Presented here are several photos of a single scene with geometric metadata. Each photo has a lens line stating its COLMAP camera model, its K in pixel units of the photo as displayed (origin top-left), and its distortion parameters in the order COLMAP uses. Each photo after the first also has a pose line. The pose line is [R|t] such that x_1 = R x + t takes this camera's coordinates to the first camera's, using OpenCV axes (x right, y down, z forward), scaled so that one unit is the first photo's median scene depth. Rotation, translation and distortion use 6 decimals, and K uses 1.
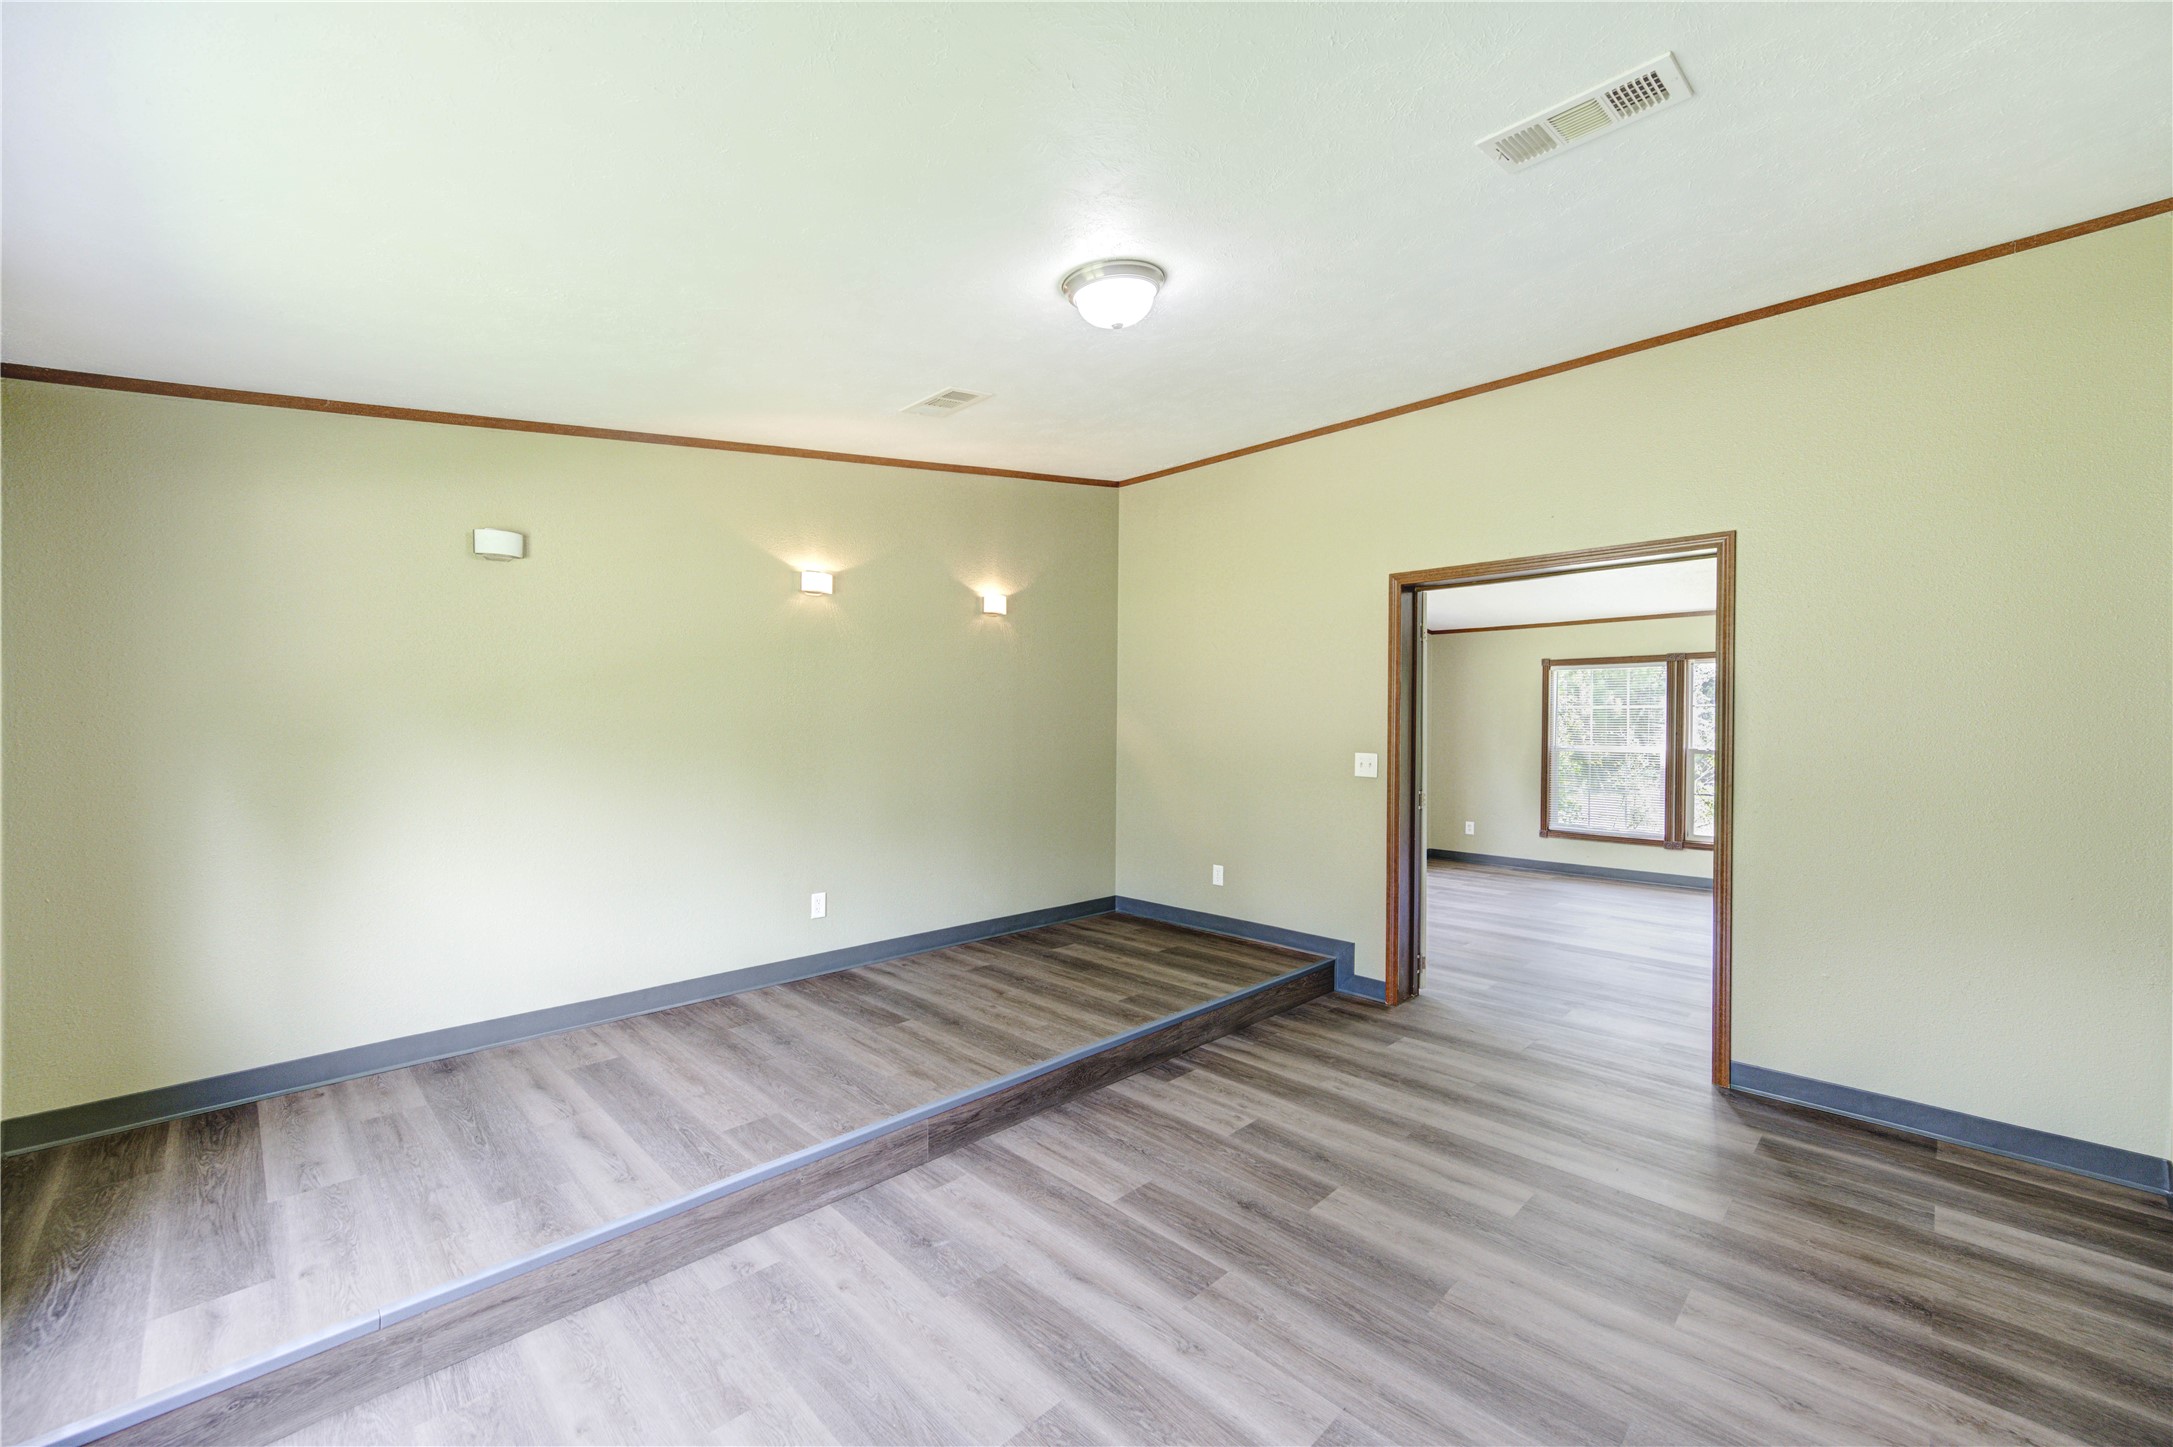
lens RADIAL K [[847.7, 0, 1076.2], [0, 847.7, 730.7], [0, 0, 1]] dist [0.000661, -0.000091]
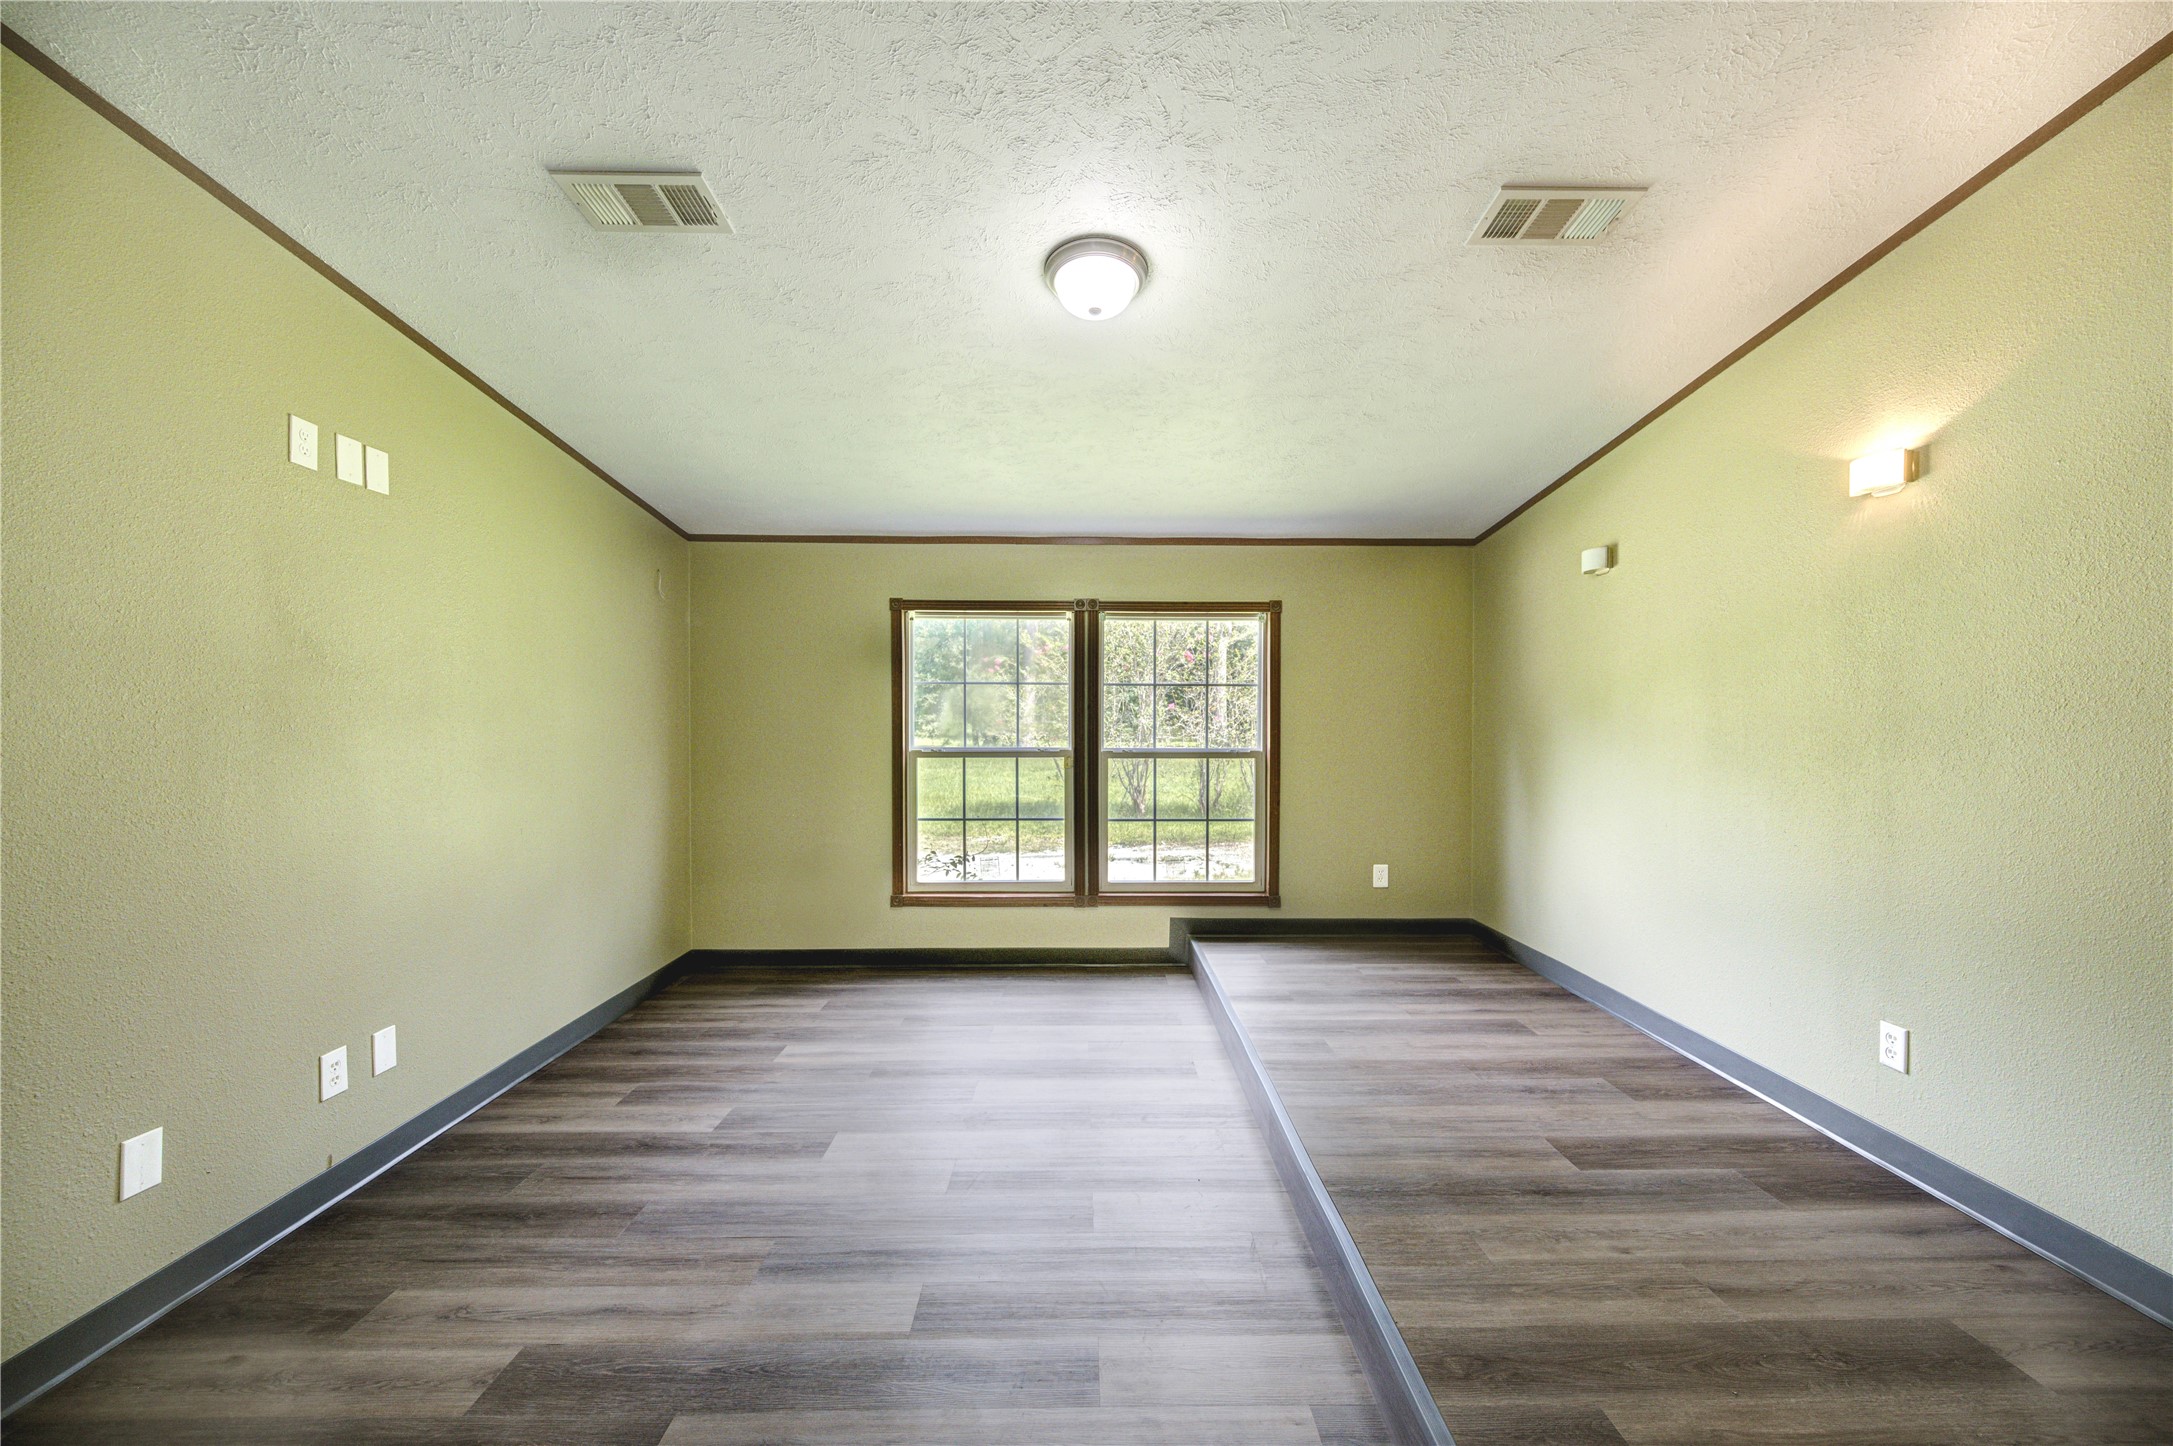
lens RADIAL K [[744.7, 0, 1086.5], [0, 744.7, 723.0], [0, 0, 1]] dist [0.001063, 0.000034]
pose [[-0.670551, -0.008337, -0.741817, 0.500015], [-0.012189, 0.999926, -0.000219, 0.004095], [0.741763, 0.008895, -0.670603, 1.132789]]
